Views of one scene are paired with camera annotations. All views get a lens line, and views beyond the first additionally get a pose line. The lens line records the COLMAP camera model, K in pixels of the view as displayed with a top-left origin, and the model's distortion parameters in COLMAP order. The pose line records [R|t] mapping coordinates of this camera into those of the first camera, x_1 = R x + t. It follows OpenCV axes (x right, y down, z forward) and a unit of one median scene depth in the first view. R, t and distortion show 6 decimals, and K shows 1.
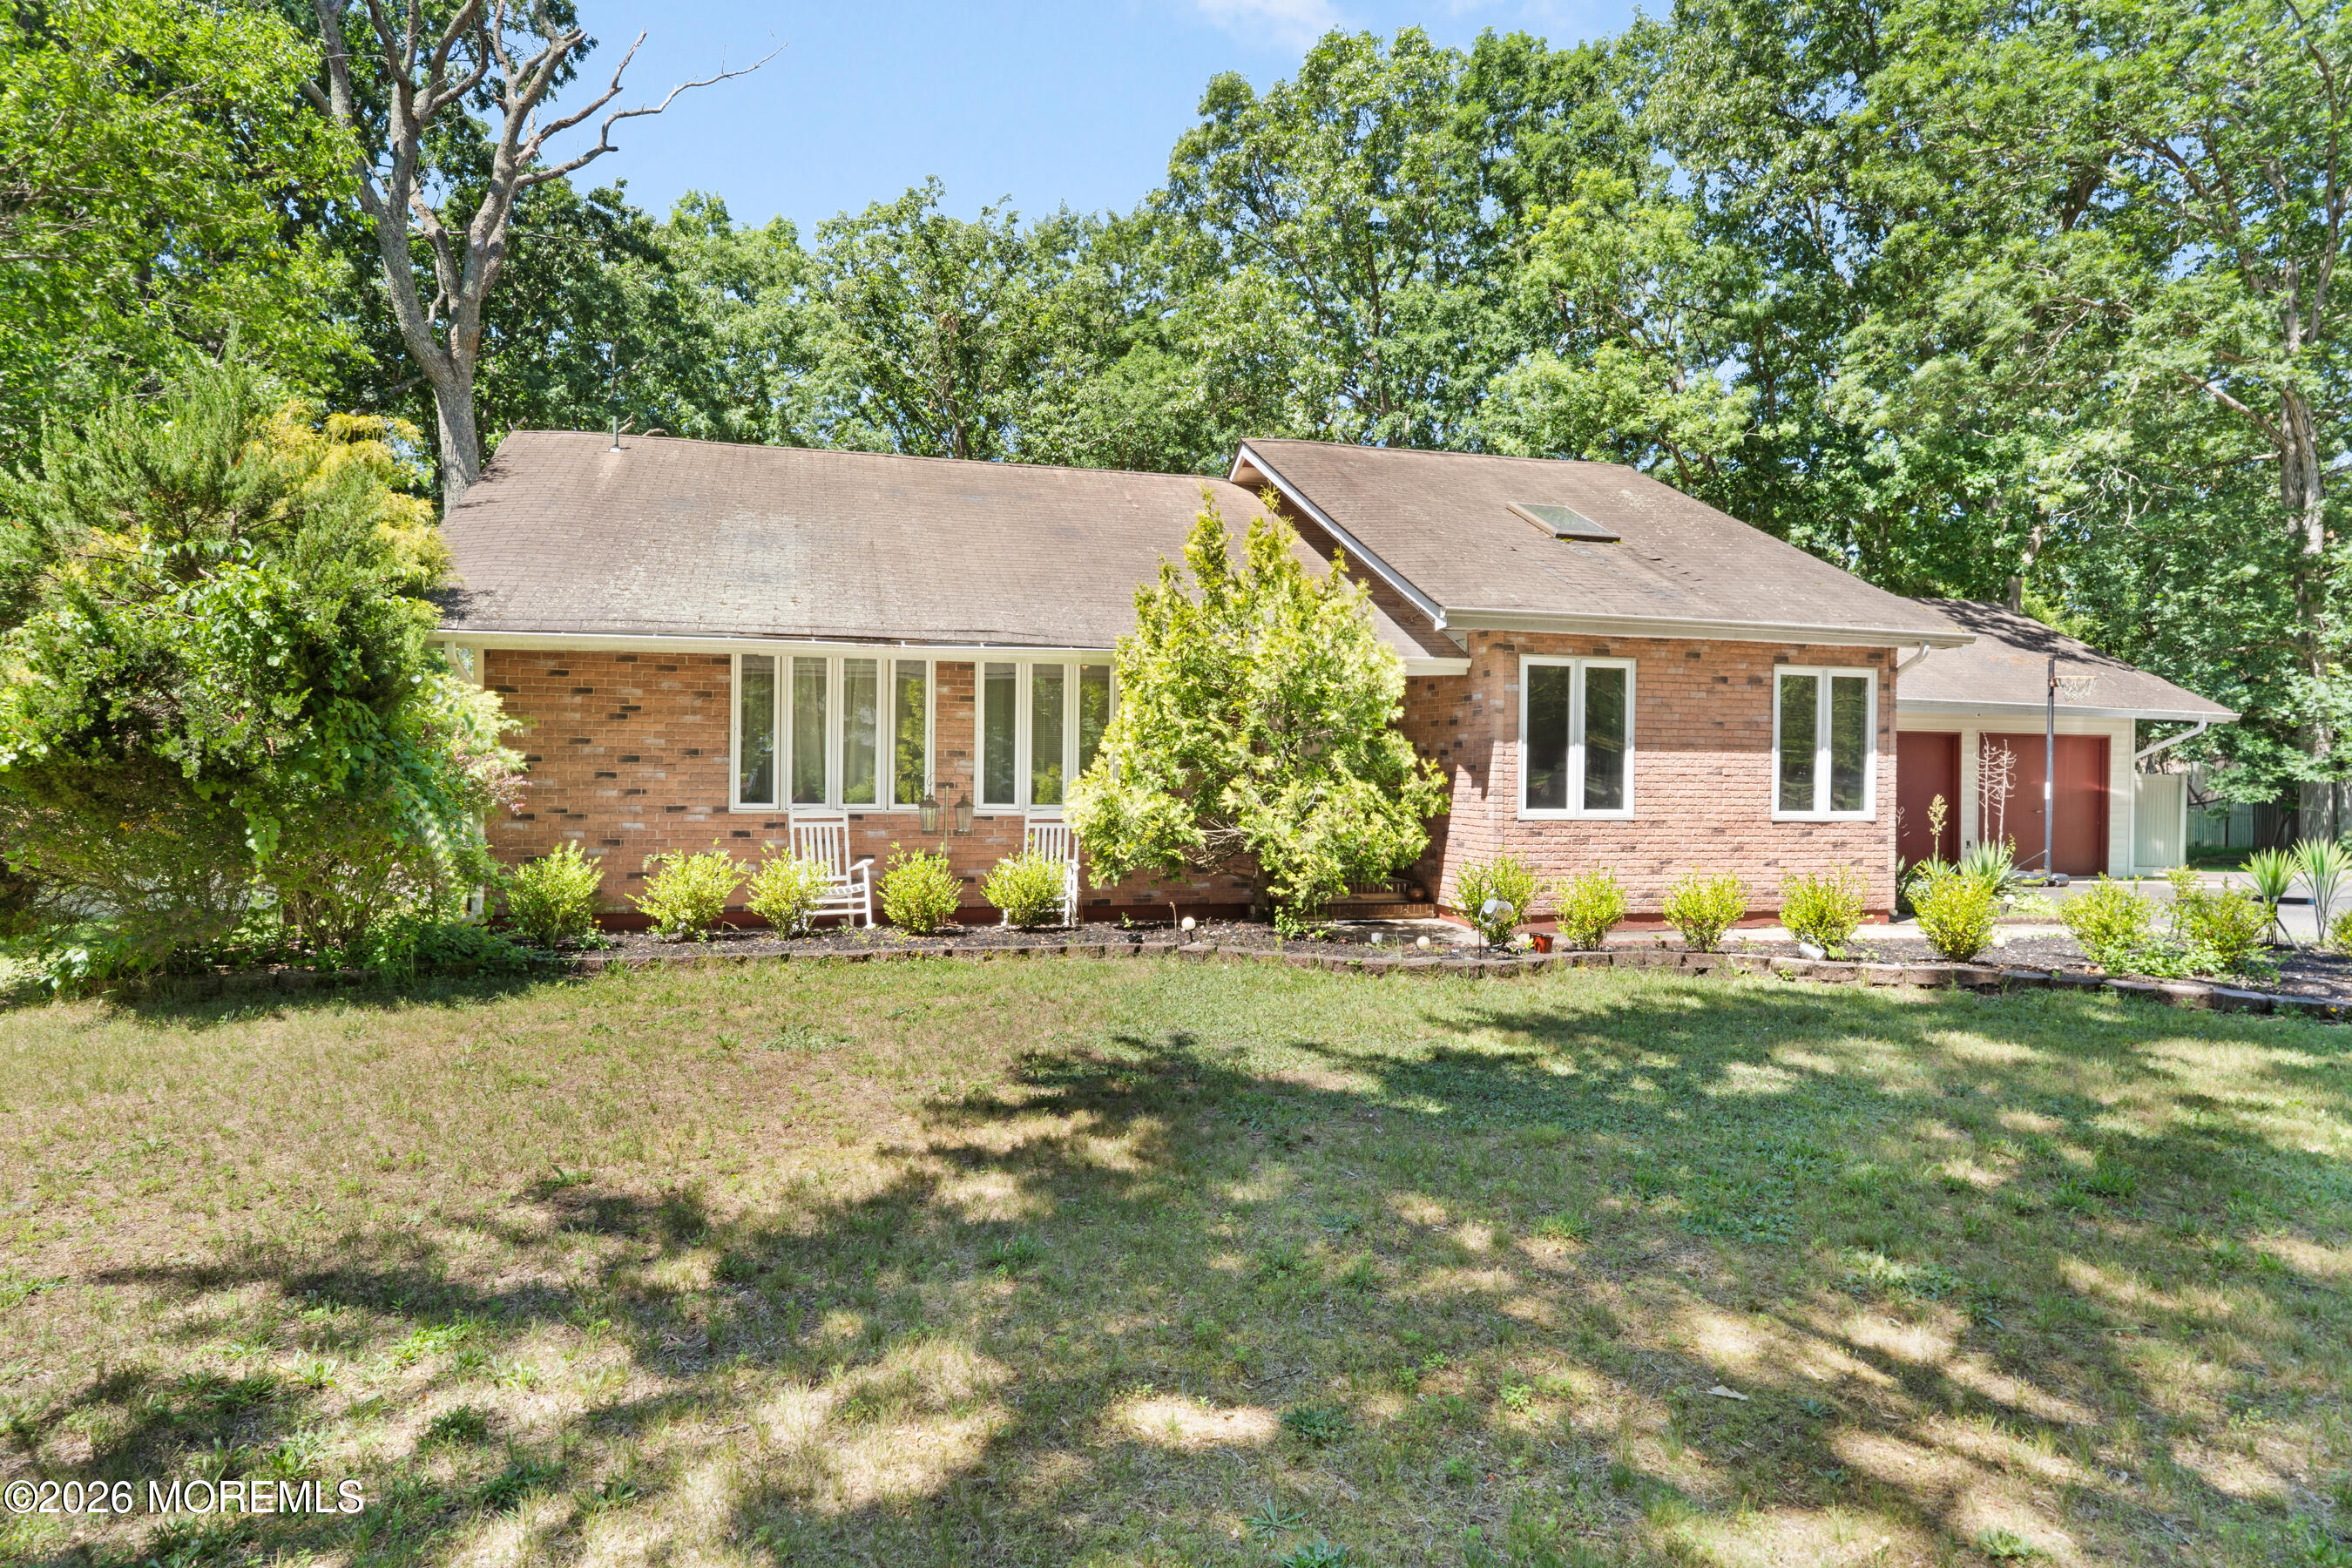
lens RADIAL K [[1421.5, 0, 1175.3], [0, 1421.5, 788.4], [0, 0, 1]] dist [-0.008965, -0.004172]
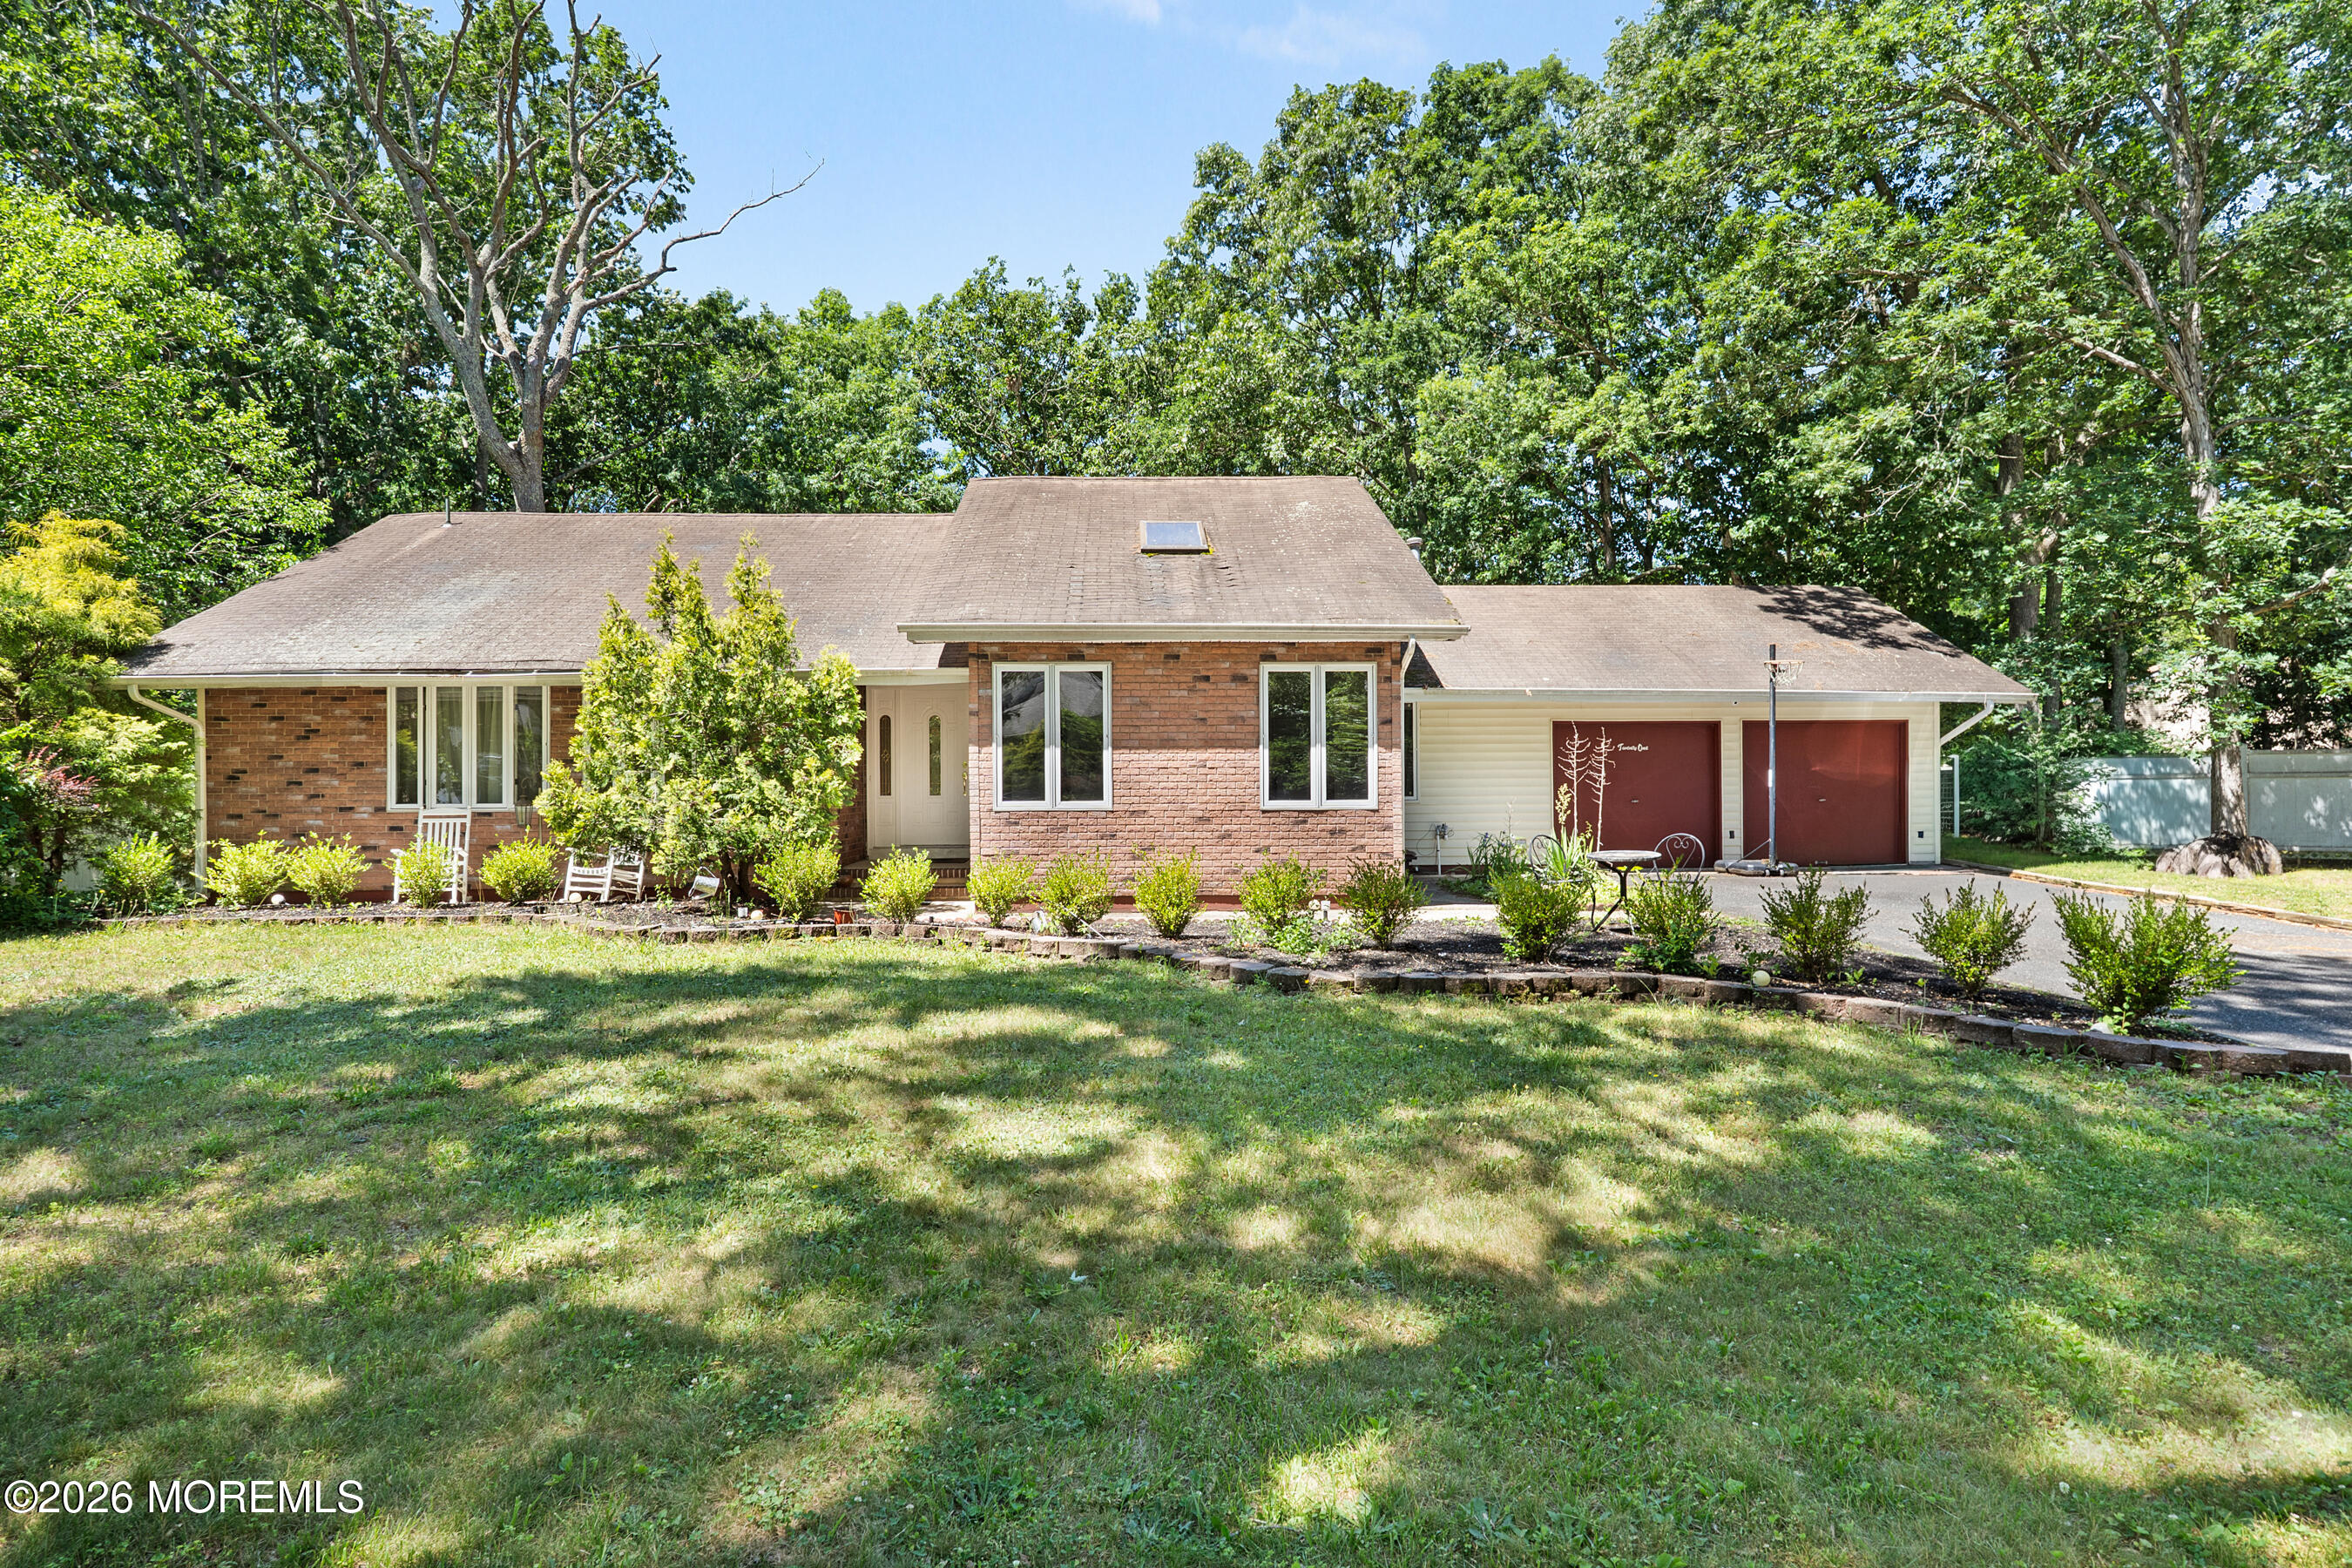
lens RADIAL K [[1288.5, 0, 1175.9], [0, 1288.5, 794.9], [0, 0, 1]] dist [-0.015596, 0.000822]
pose [[0.973279, -0.012626, -0.229278, 0.575429], [0.013522, 0.999906, 0.002338, 0.008075], [0.229227, -0.005376, 0.973358, 0.051058]]
